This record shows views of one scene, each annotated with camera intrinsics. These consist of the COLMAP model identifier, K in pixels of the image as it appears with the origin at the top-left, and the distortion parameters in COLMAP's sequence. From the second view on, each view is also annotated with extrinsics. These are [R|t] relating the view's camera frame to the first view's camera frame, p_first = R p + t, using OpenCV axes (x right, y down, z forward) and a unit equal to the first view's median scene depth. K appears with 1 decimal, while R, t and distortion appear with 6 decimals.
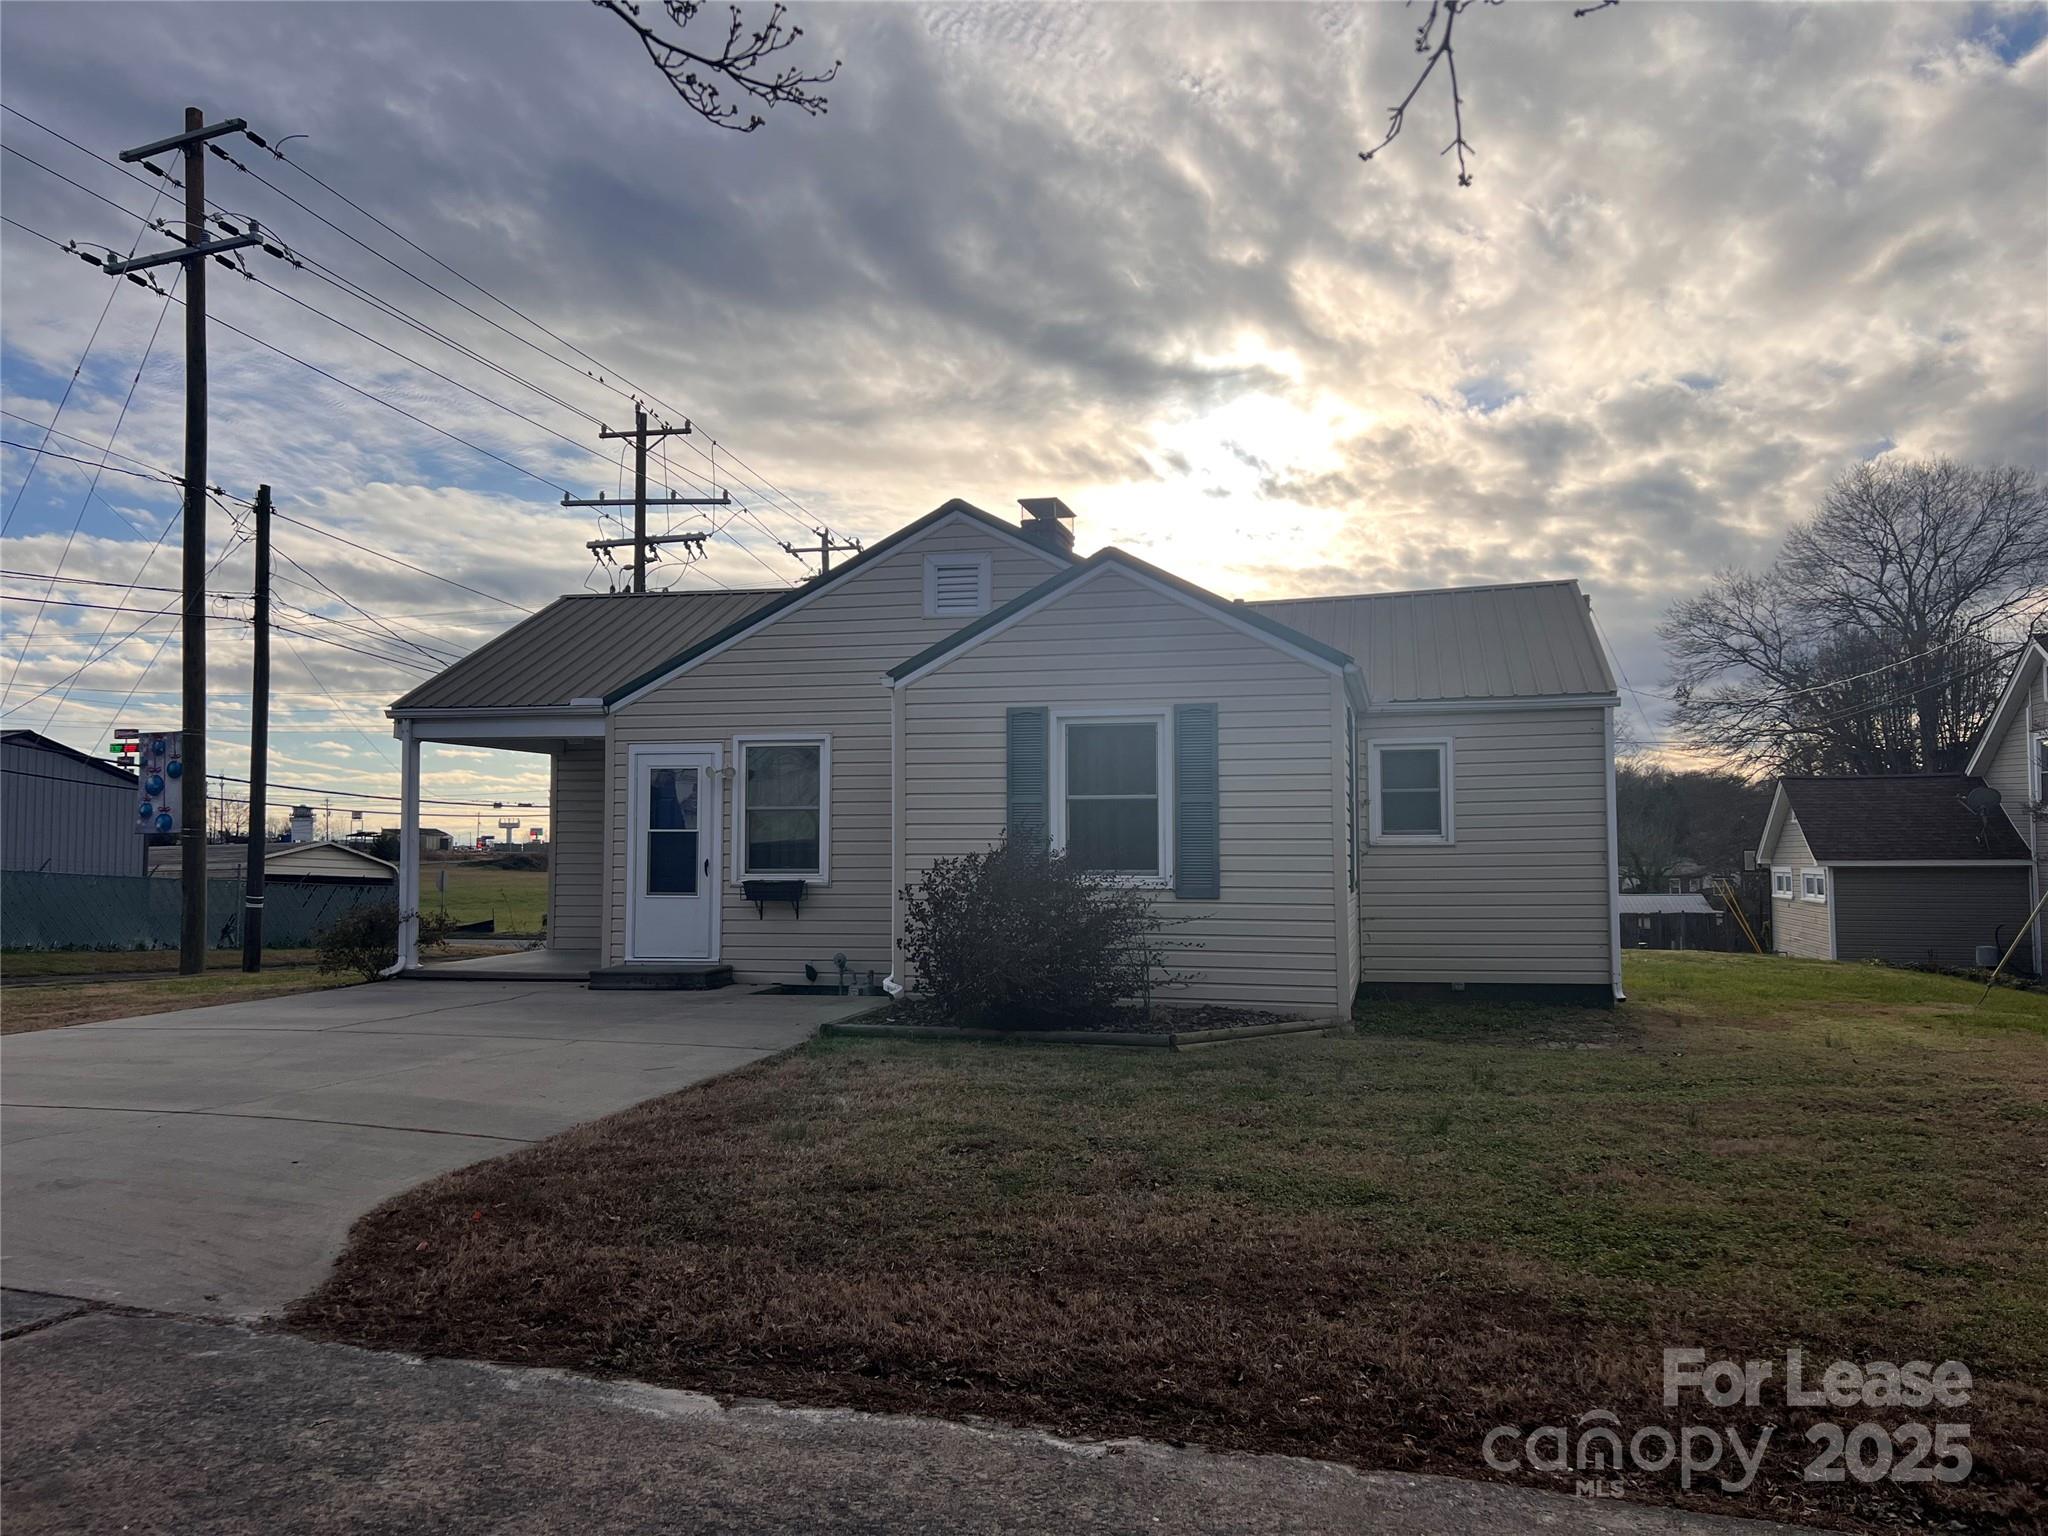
lens RADIAL K [[1560.4, 0, 1012.8], [0, 1560.4, 765.1], [0, 0, 1]] dist [0.073452, -0.046553]
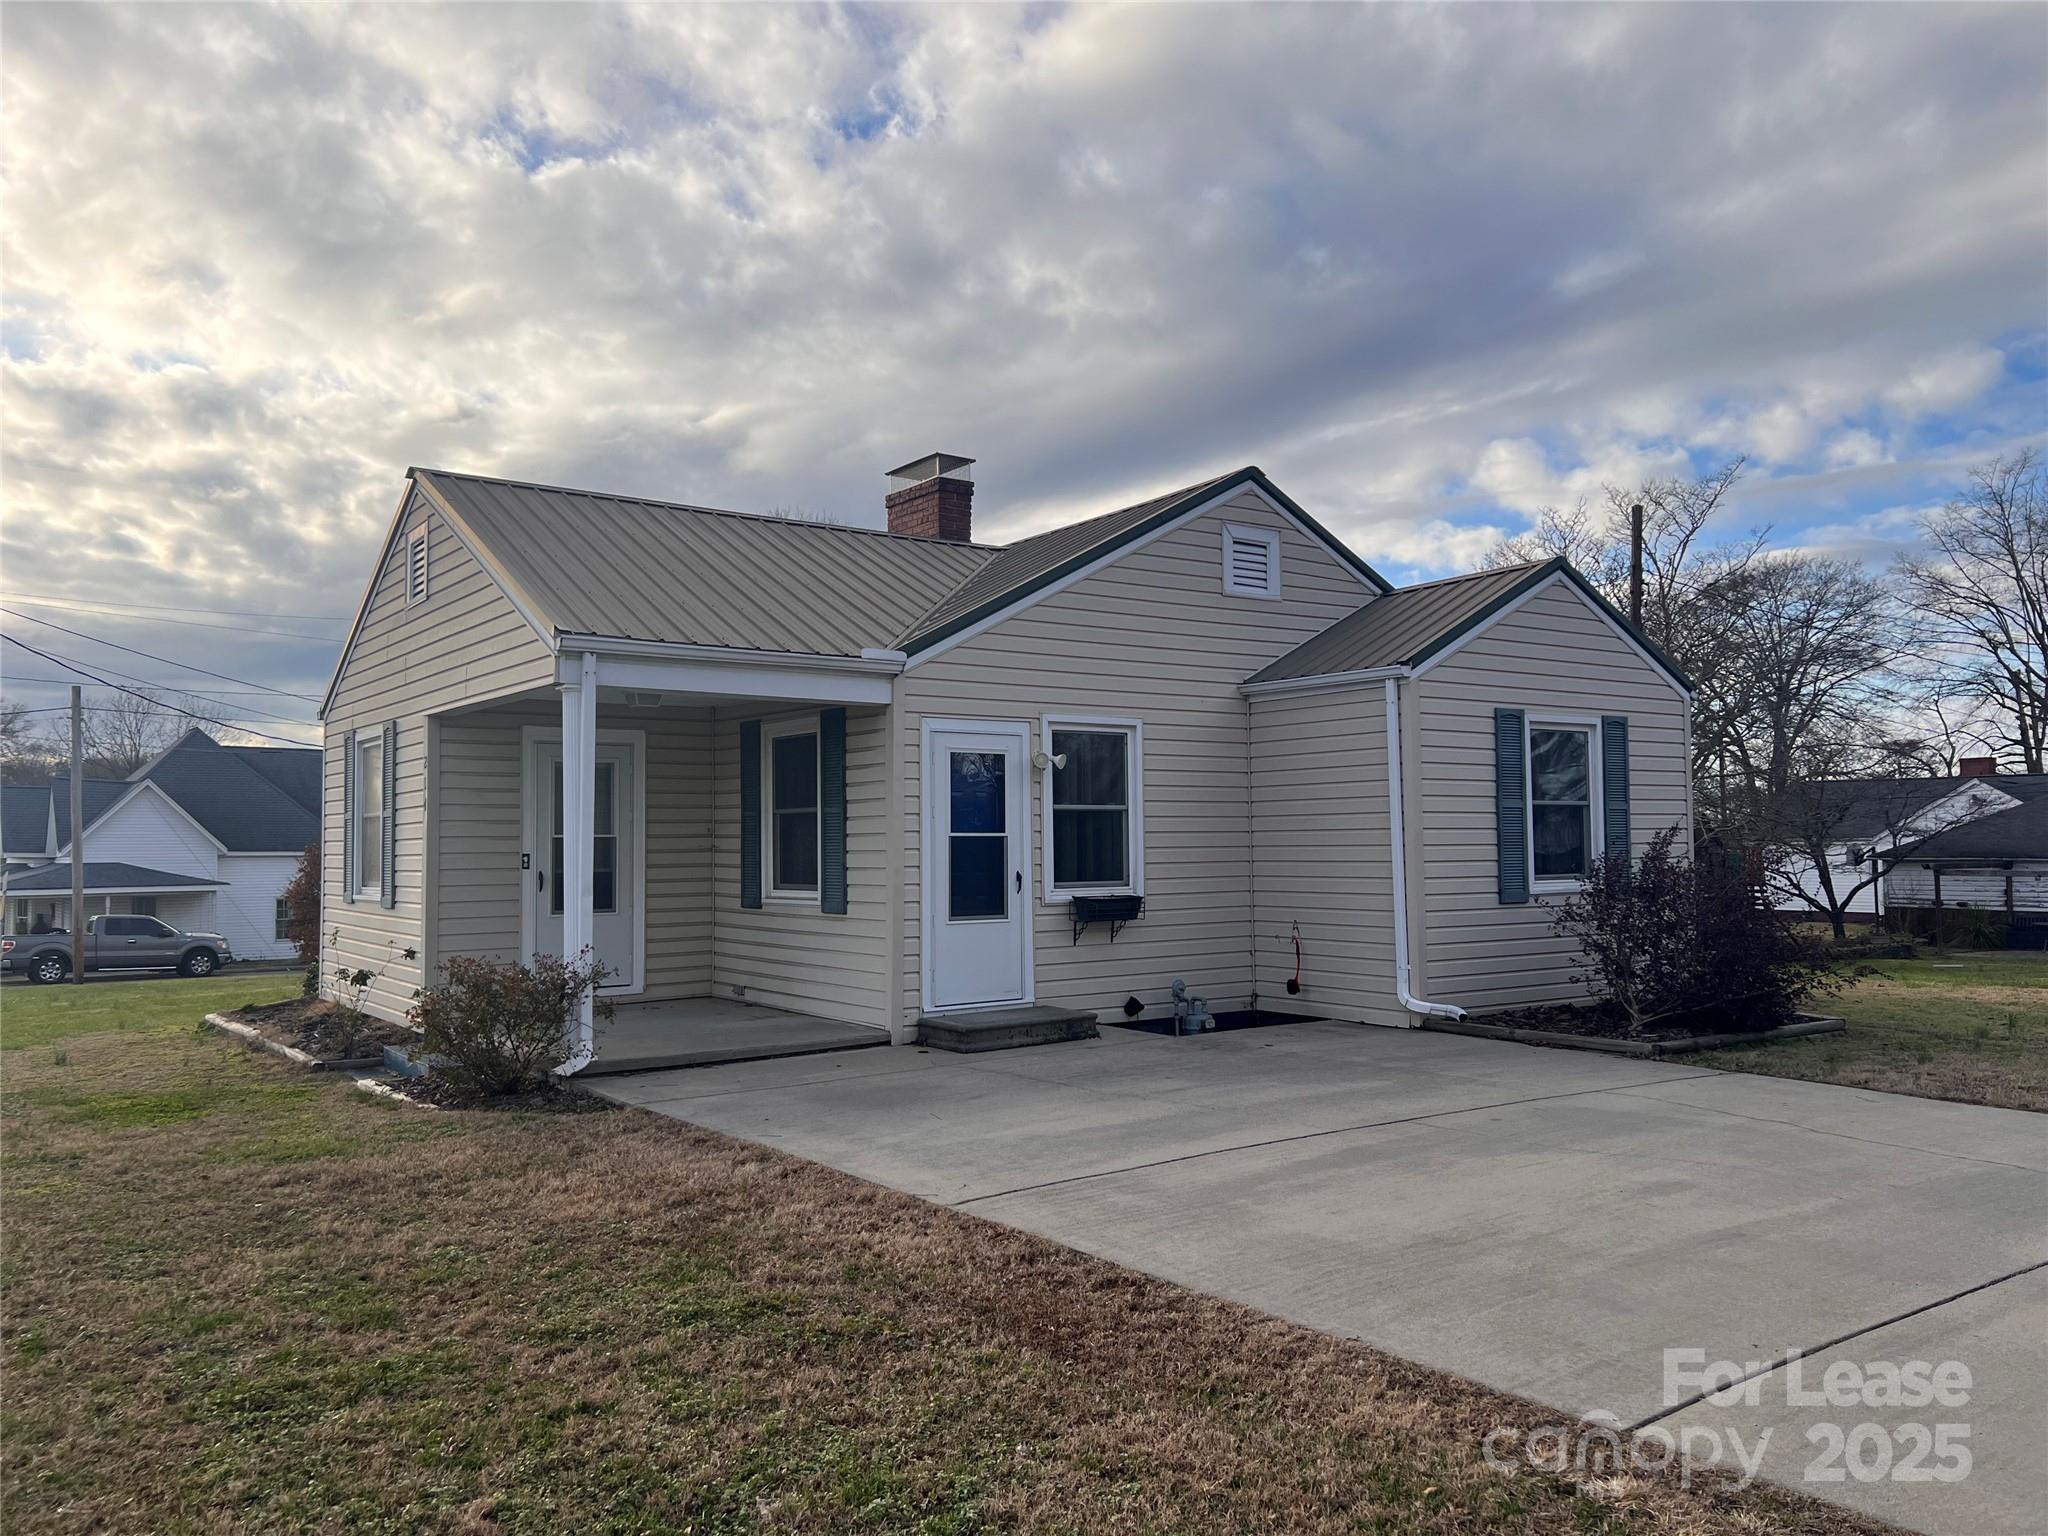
lens RADIAL K [[1560.4, 0, 984.2], [0, 1560.4, 763.6], [0, 0, 1]] dist [0.073452, -0.046553]
pose [[0.657675, 0.035146, 0.752481, -0.788750], [-0.033247, 0.999292, -0.017615, 0.020937], [-0.752568, -0.013433, 0.658378, 0.503804]]
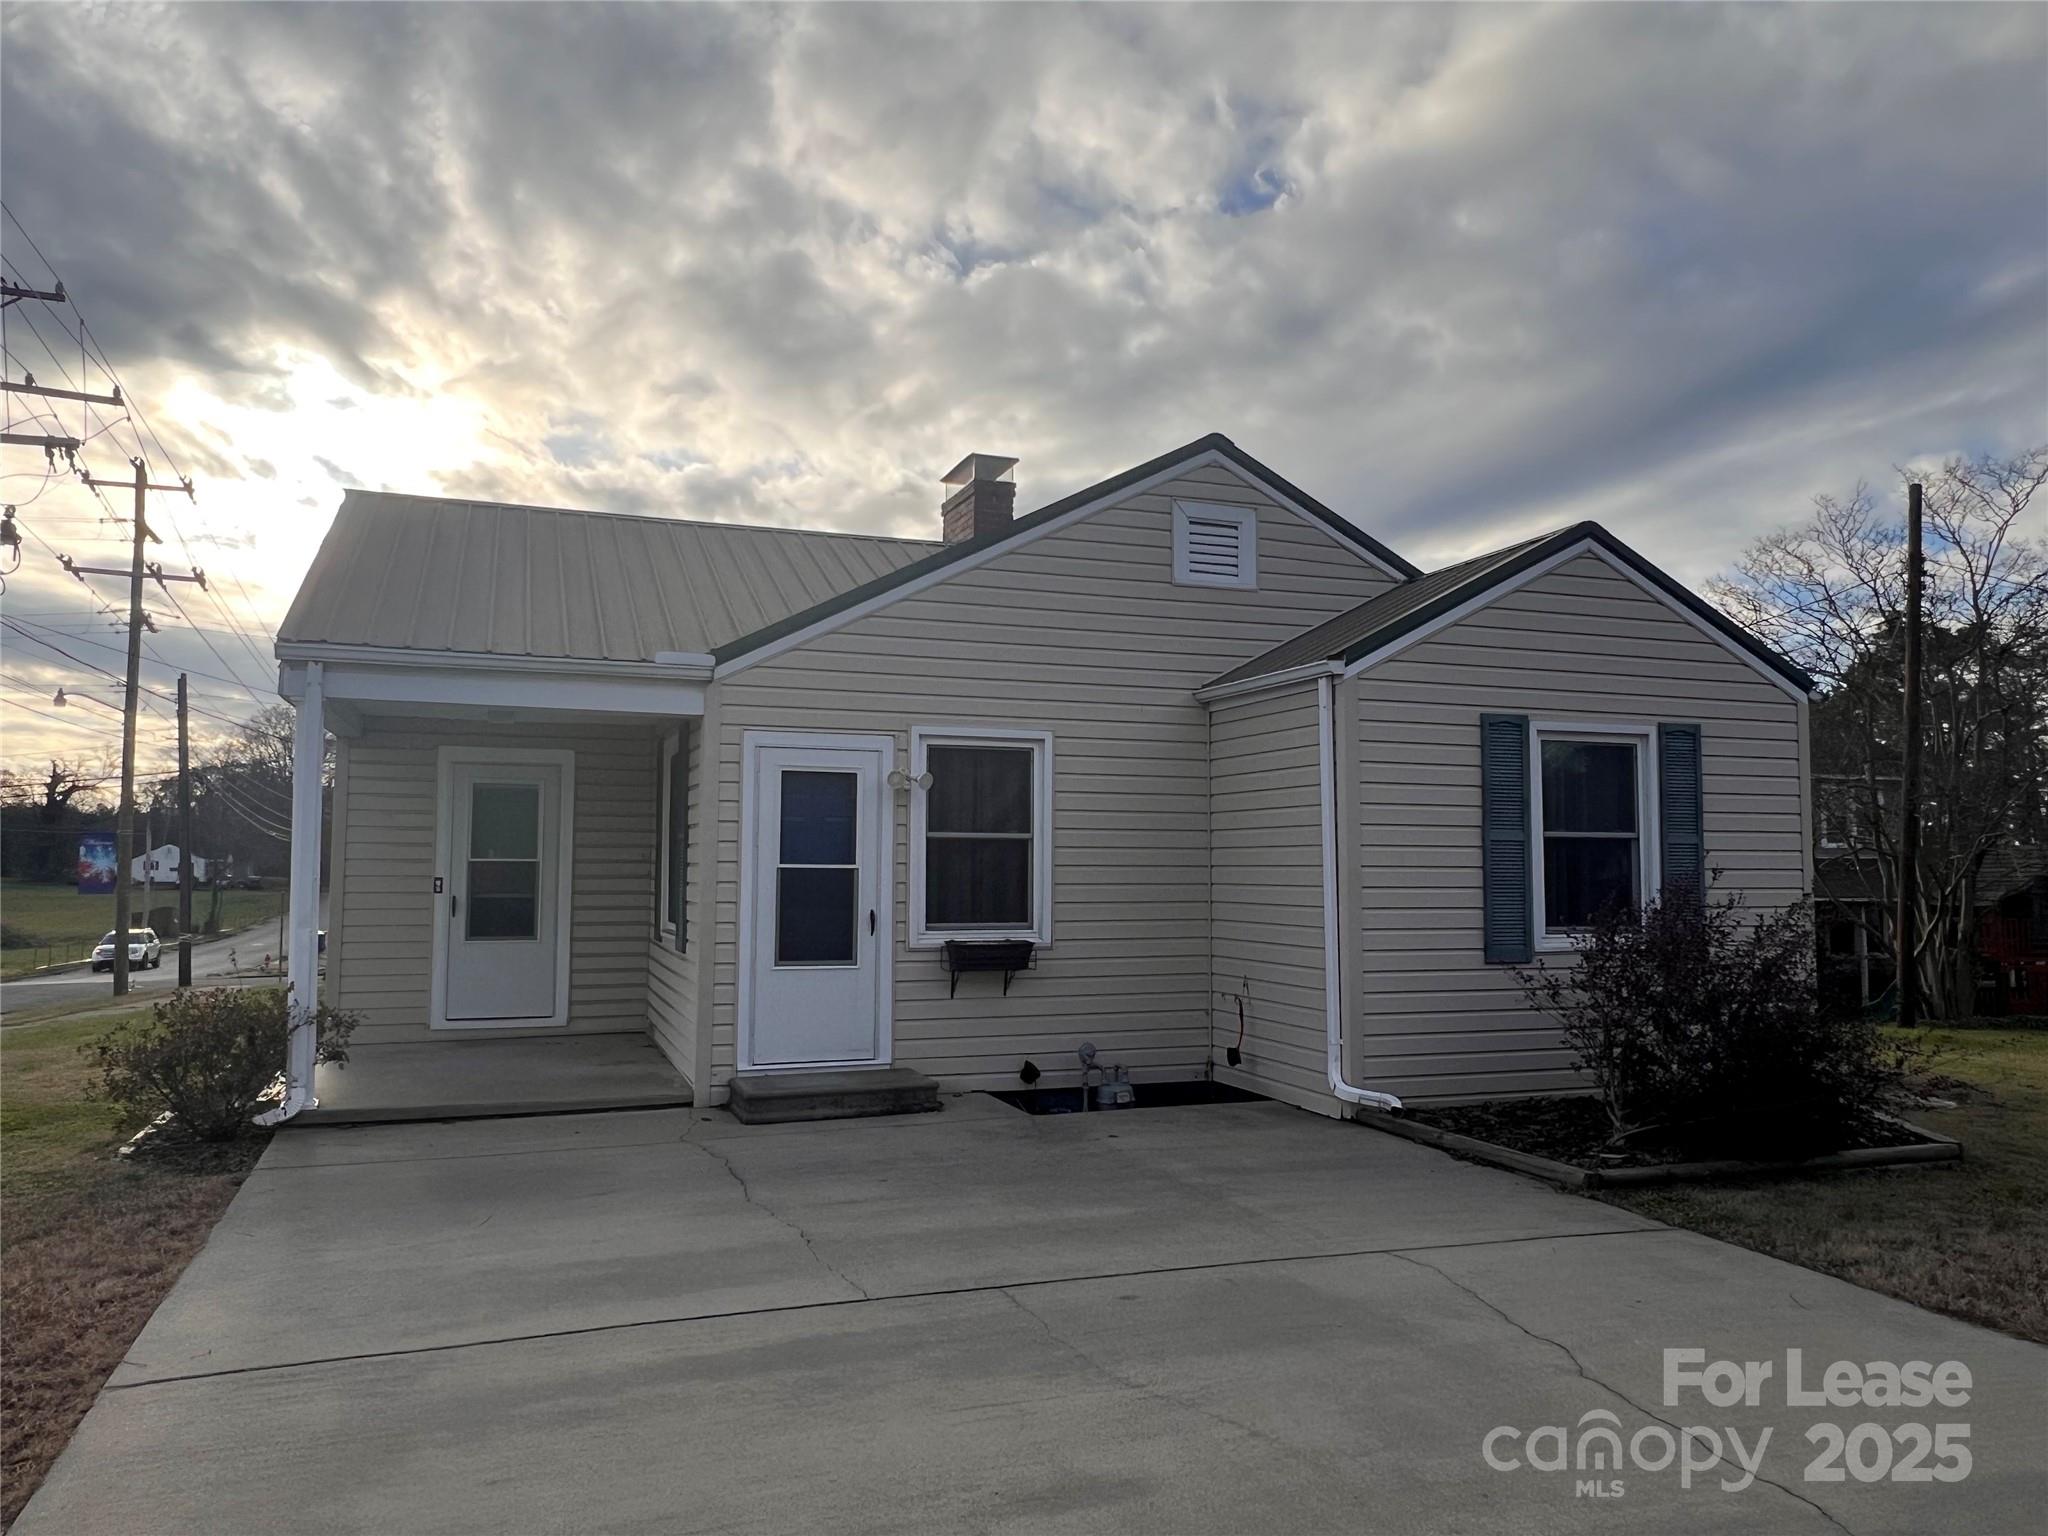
lens RADIAL K [[1424.3, 0, 978.5], [0, 1424.3, 753.9], [0, 0, 1]] dist [-0.000574, 0.013129]
pose [[0.835201, 0.048530, 0.547799, -0.491240], [-0.037124, 0.998802, -0.031884, 0.011667], [-0.548690, 0.006293, 0.836002, 0.468895]]
